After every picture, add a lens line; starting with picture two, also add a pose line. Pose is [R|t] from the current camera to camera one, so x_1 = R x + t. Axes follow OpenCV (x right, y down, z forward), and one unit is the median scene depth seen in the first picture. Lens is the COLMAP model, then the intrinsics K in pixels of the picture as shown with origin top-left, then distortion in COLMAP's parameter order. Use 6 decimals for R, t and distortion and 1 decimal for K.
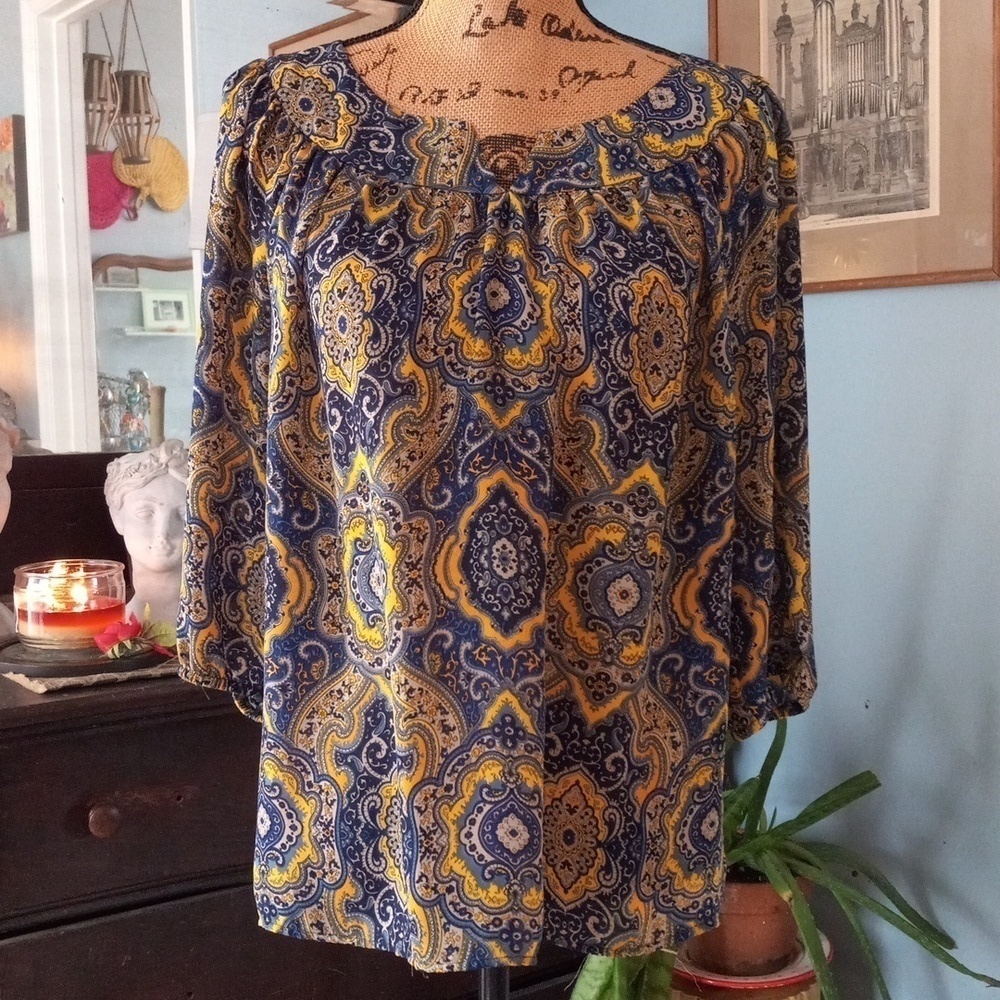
lens RADIAL K [[1439.6, 0, 493.5], [0, 1439.6, 529.1], [0, 0, 1]] dist [0.103432, 0.000000]
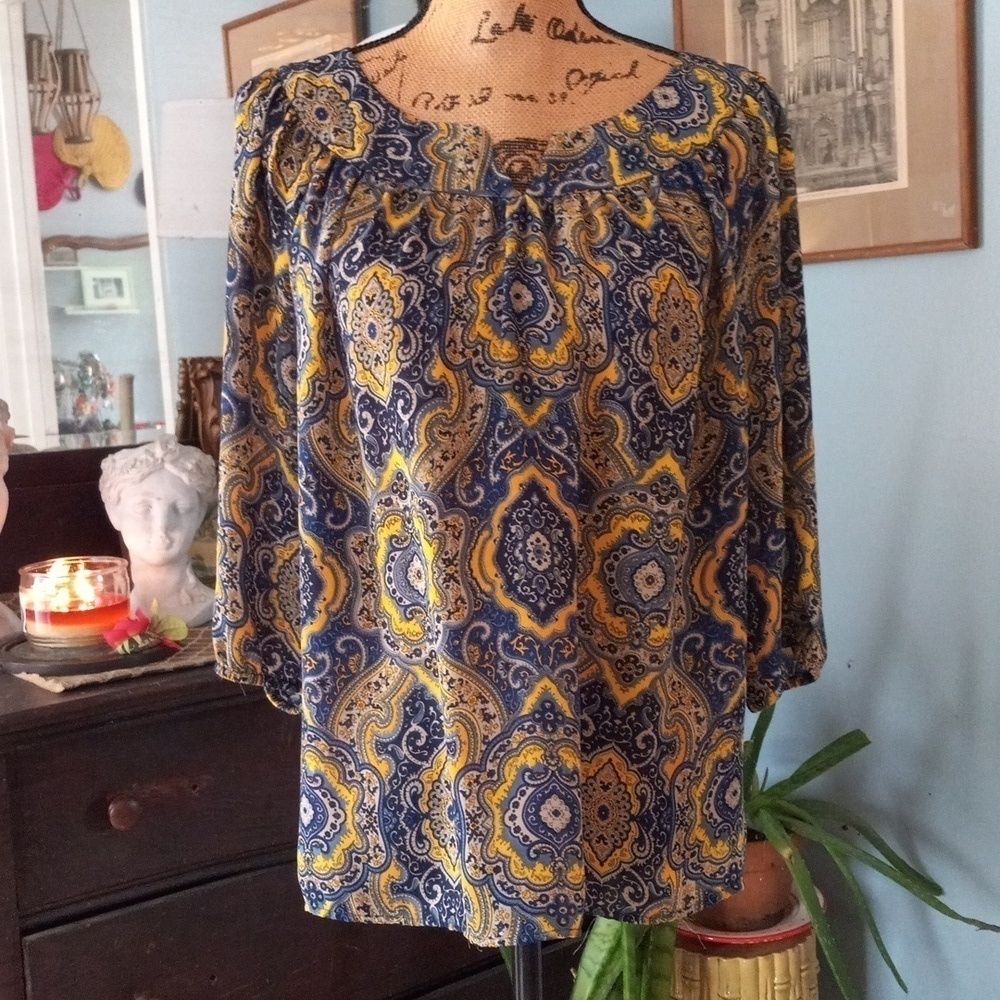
lens RADIAL K [[1439.6, 0, 495.5], [0, 1439.6, 531.6], [0, 0, 1]] dist [0.103432, 0.000000]
pose [[0.998481, -0.039302, 0.038613, -0.057710], [0.038262, 0.998895, 0.027303, -0.021468], [-0.039643, -0.025784, 0.998881, -0.034700]]
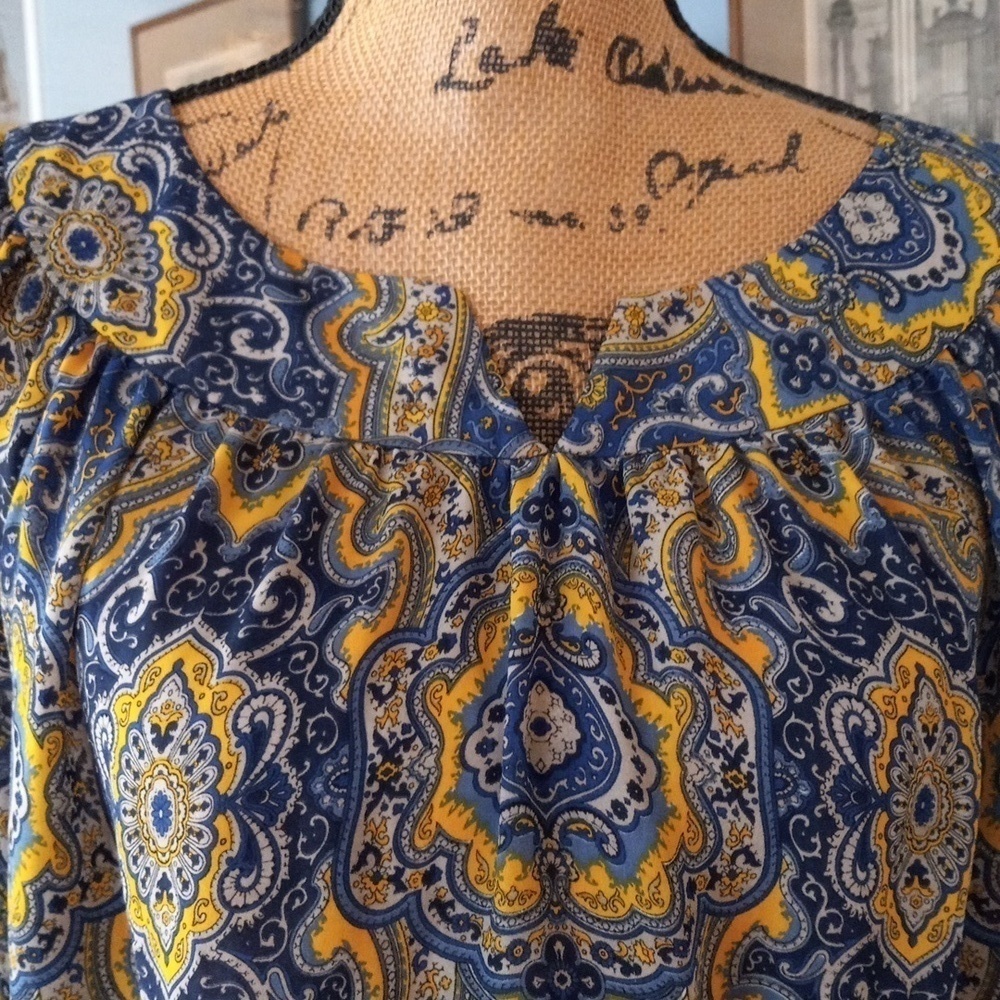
lens RADIAL K [[1439.6, 0, 491.6], [0, 1439.6, 506.6], [0, 0, 1]] dist [0.103432, 0.000000]
pose [[0.997834, -0.022775, 0.061716, -0.034542], [0.022272, 0.999713, 0.008823, -0.213539], [-0.061899, -0.007430, 0.998055, 0.551449]]
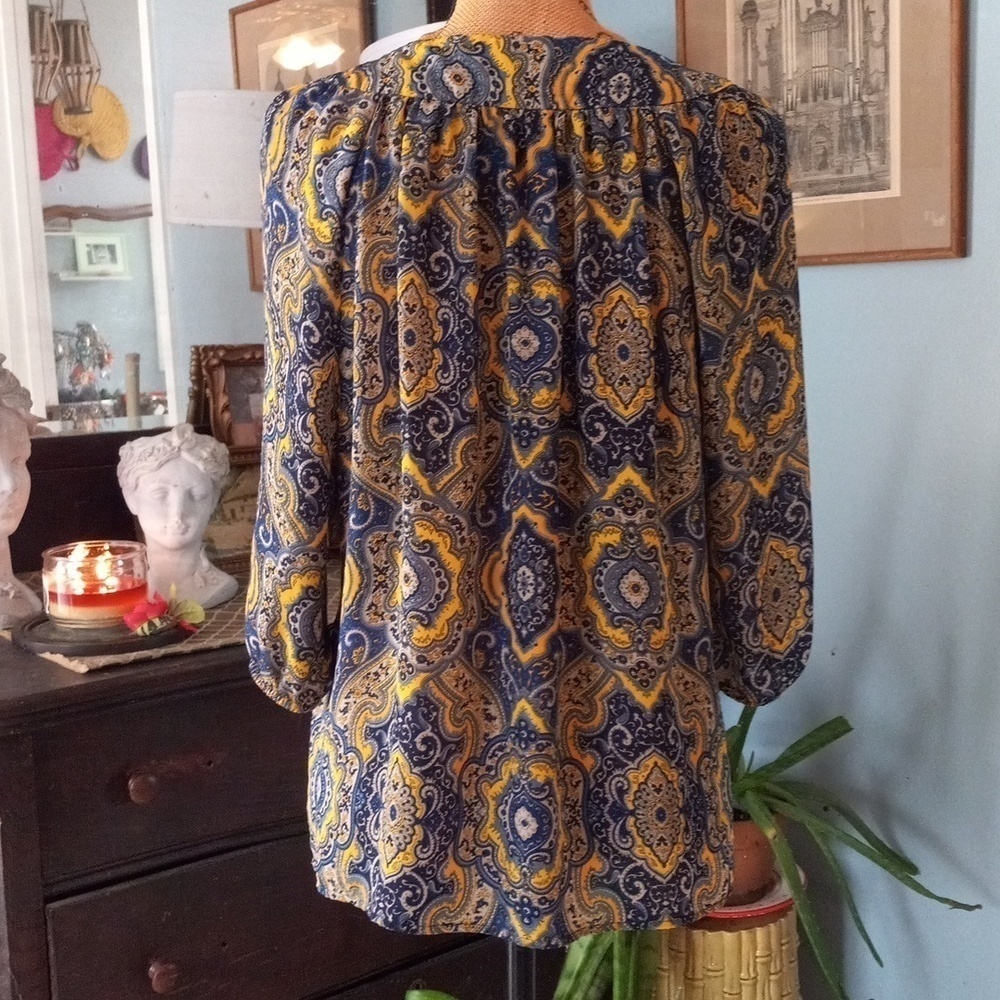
lens RADIAL K [[1439.6, 0, 495.2], [0, 1439.6, 530.6], [0, 0, 1]] dist [0.103432, 0.000000]
pose [[0.998562, -0.024242, 0.047813, -0.081015], [0.021895, 0.998557, 0.049030, -0.052146], [-0.048933, -0.047913, 0.997652, -0.103129]]
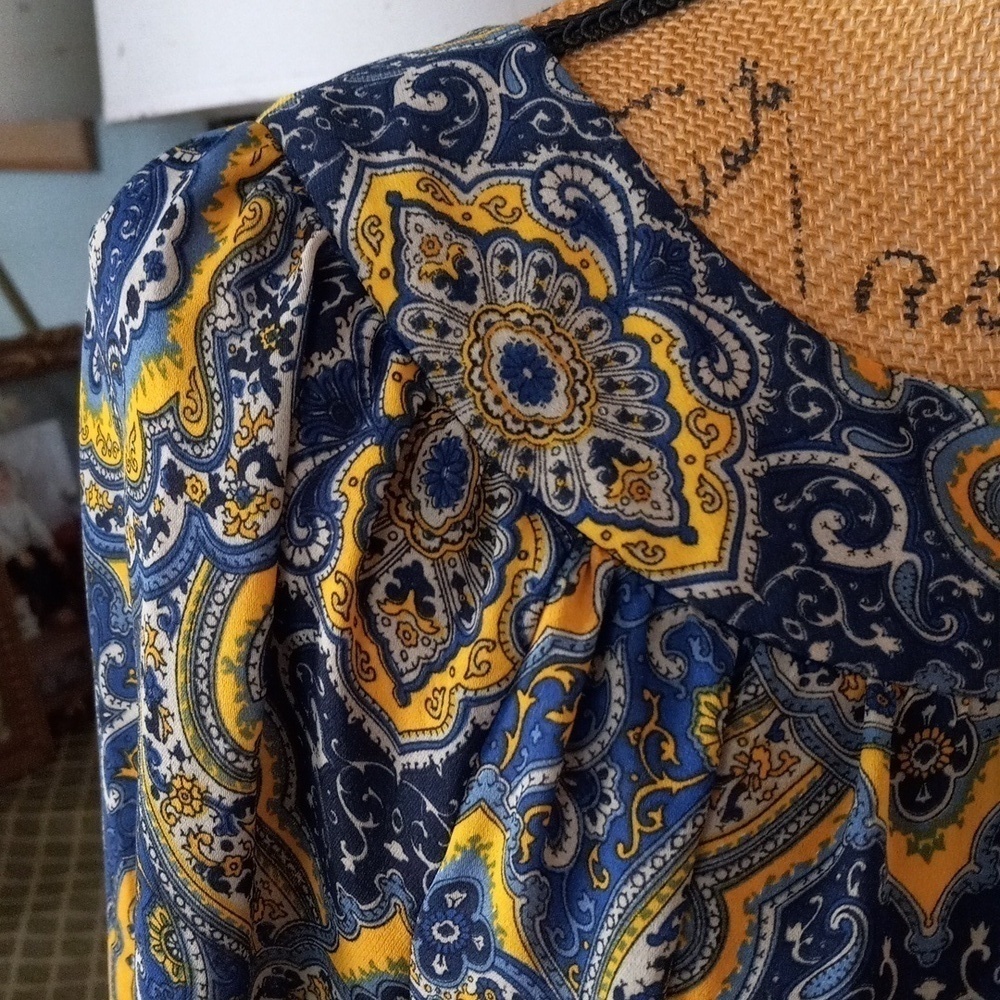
lens RADIAL K [[1439.6, 0, 495.7], [0, 1439.6, 506.4], [0, 0, 1]] dist [0.103432, 0.000000]
pose [[0.954380, -0.122357, 0.272374, -0.203242], [0.062953, 0.974135, 0.217020, -0.323062], [-0.291883, -0.189973, 0.937398, 0.767749]]
